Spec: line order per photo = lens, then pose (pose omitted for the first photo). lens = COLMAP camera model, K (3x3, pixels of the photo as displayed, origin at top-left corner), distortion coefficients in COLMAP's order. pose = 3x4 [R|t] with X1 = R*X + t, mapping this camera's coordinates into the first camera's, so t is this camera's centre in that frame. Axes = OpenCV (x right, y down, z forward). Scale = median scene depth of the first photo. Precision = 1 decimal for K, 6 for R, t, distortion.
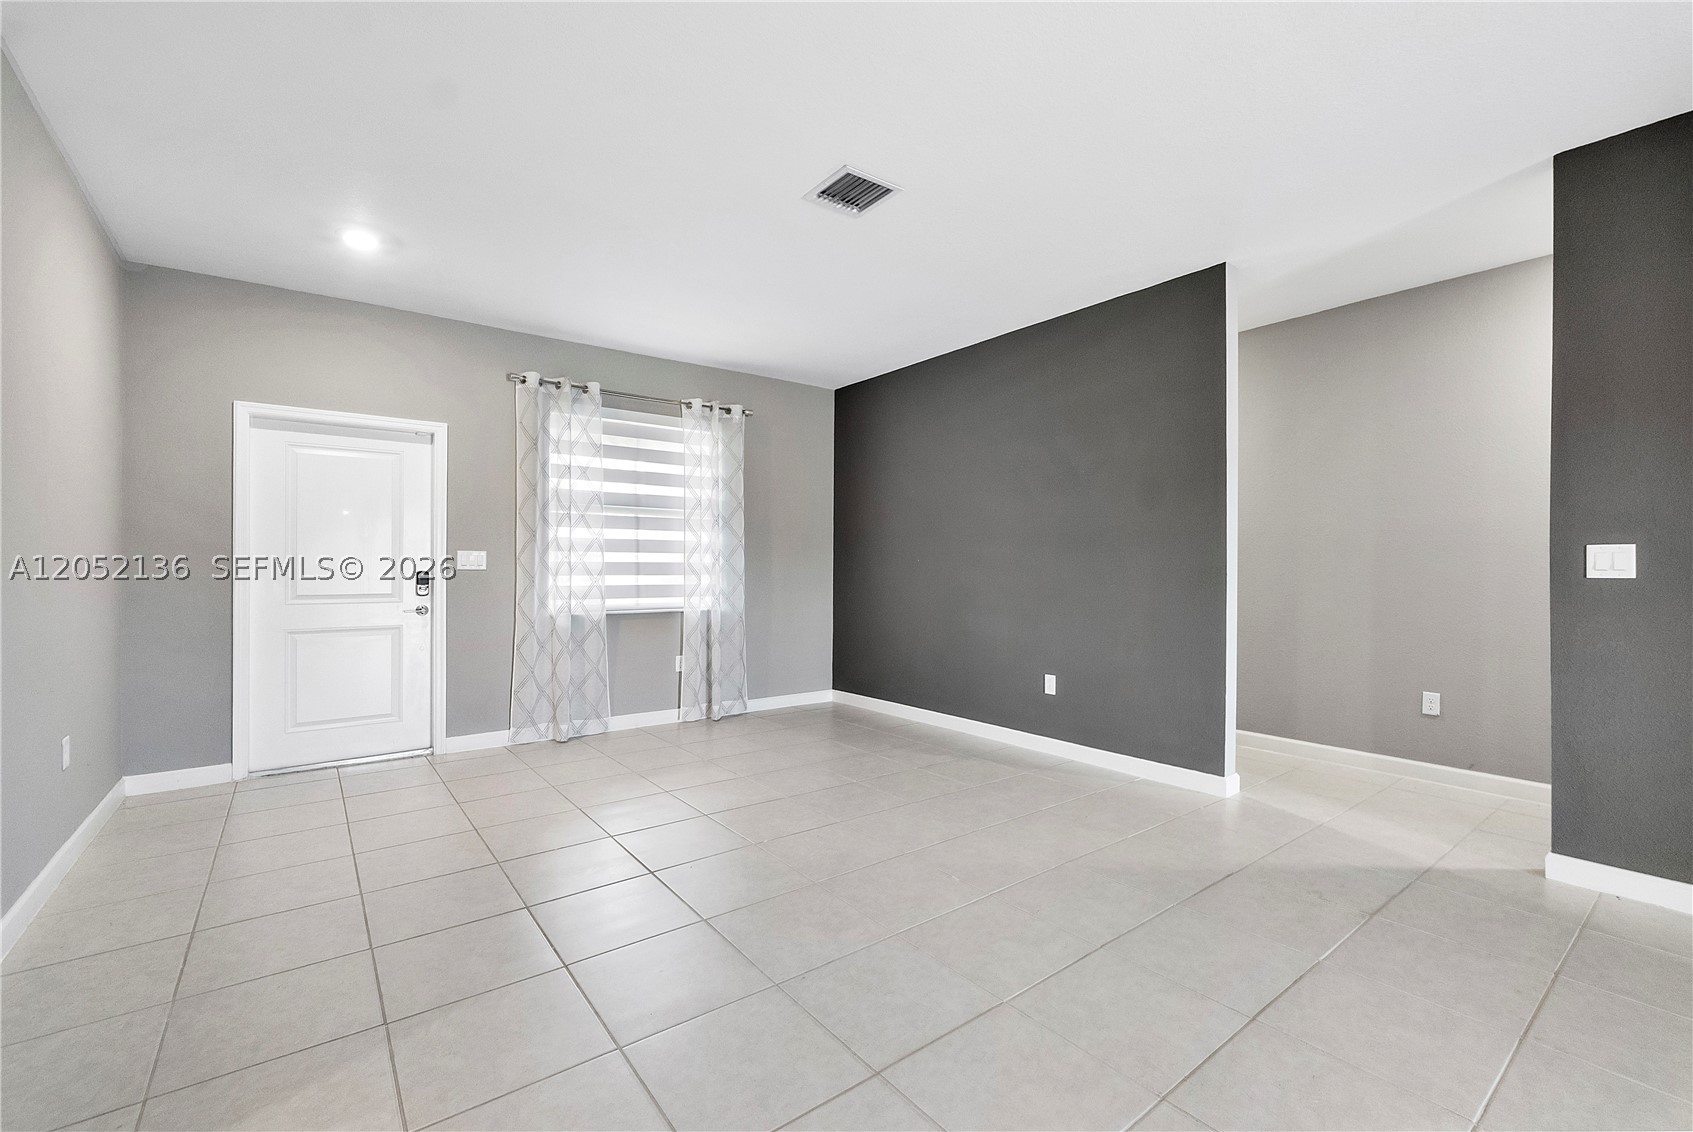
lens RADIAL K [[706.1, 0, 854.8], [0, 706.1, 568.7], [0, 0, 1]] dist [0.000455, -0.000009]
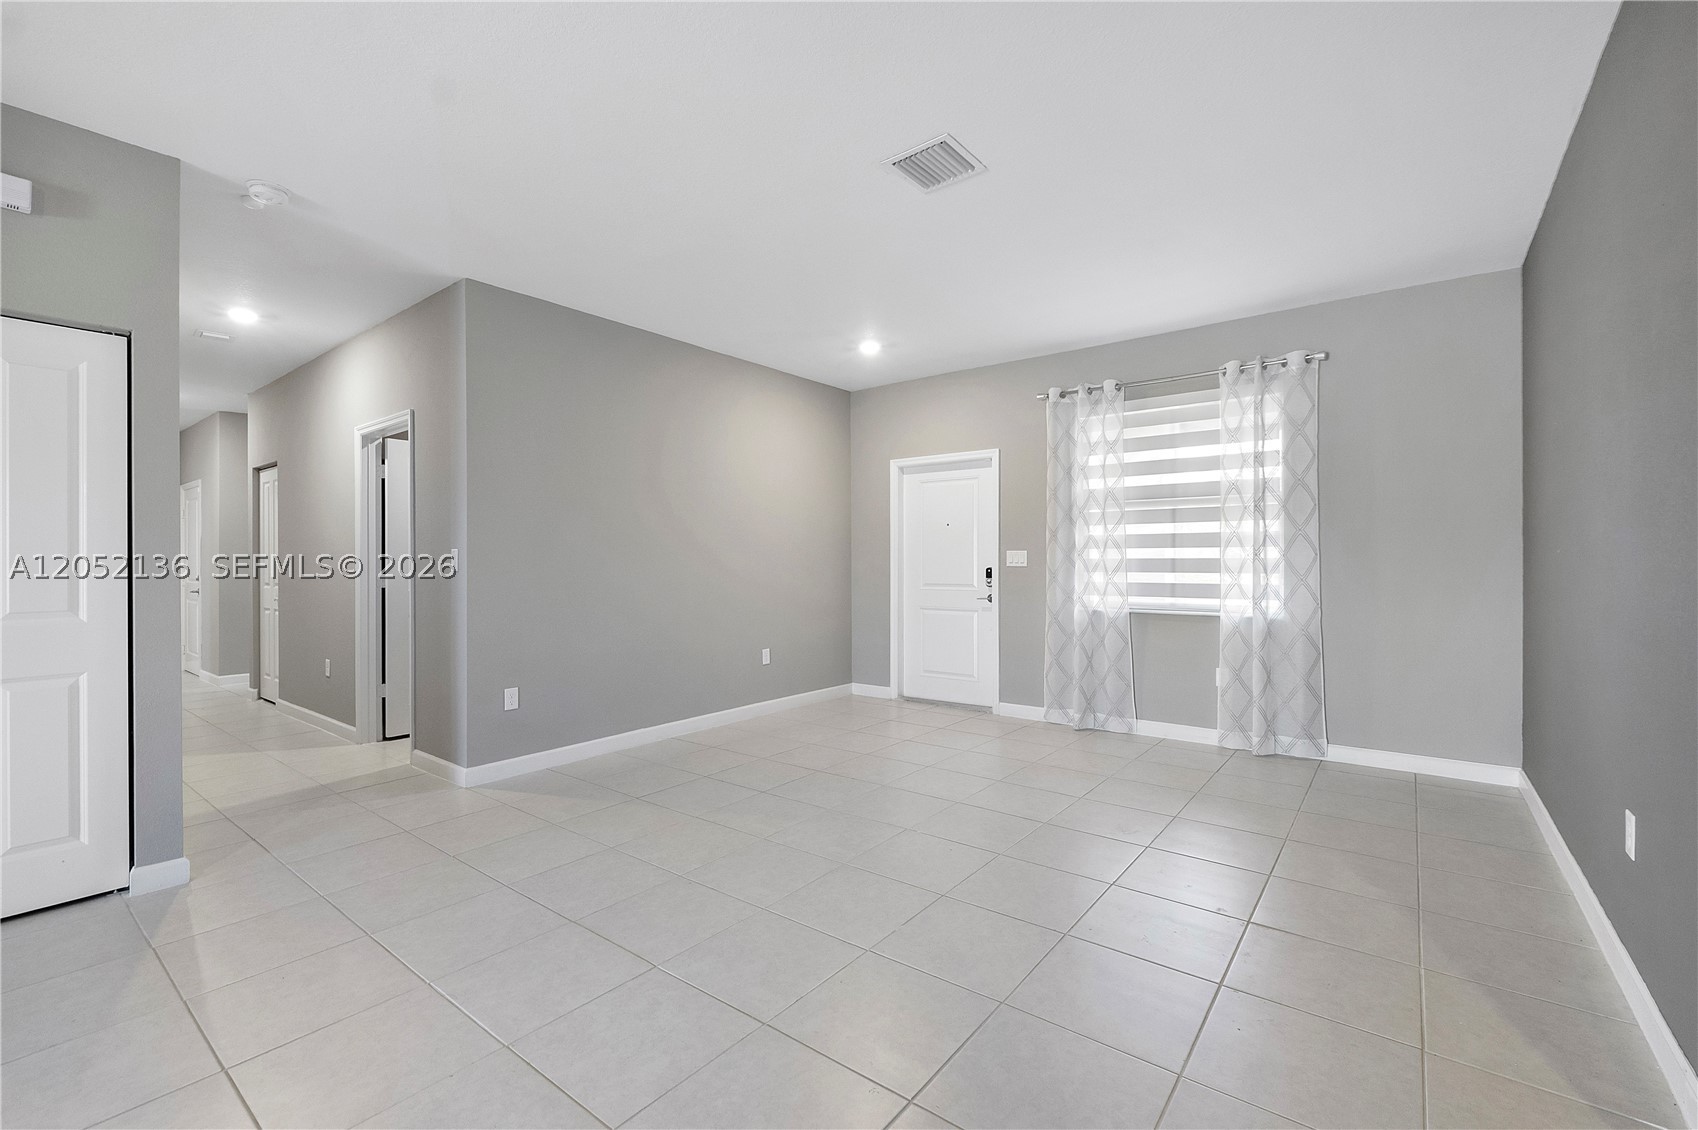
lens RADIAL K [[722.0, 0, 854.0], [0, 722.0, 557.3], [0, 0, 1]] dist [-0.002459, -0.000457]
pose [[0.274488, -0.007898, -0.961558, 0.508085], [0.001400, 0.999968, -0.007813, -0.004285], [0.961589, 0.000798, 0.274491, 0.366089]]
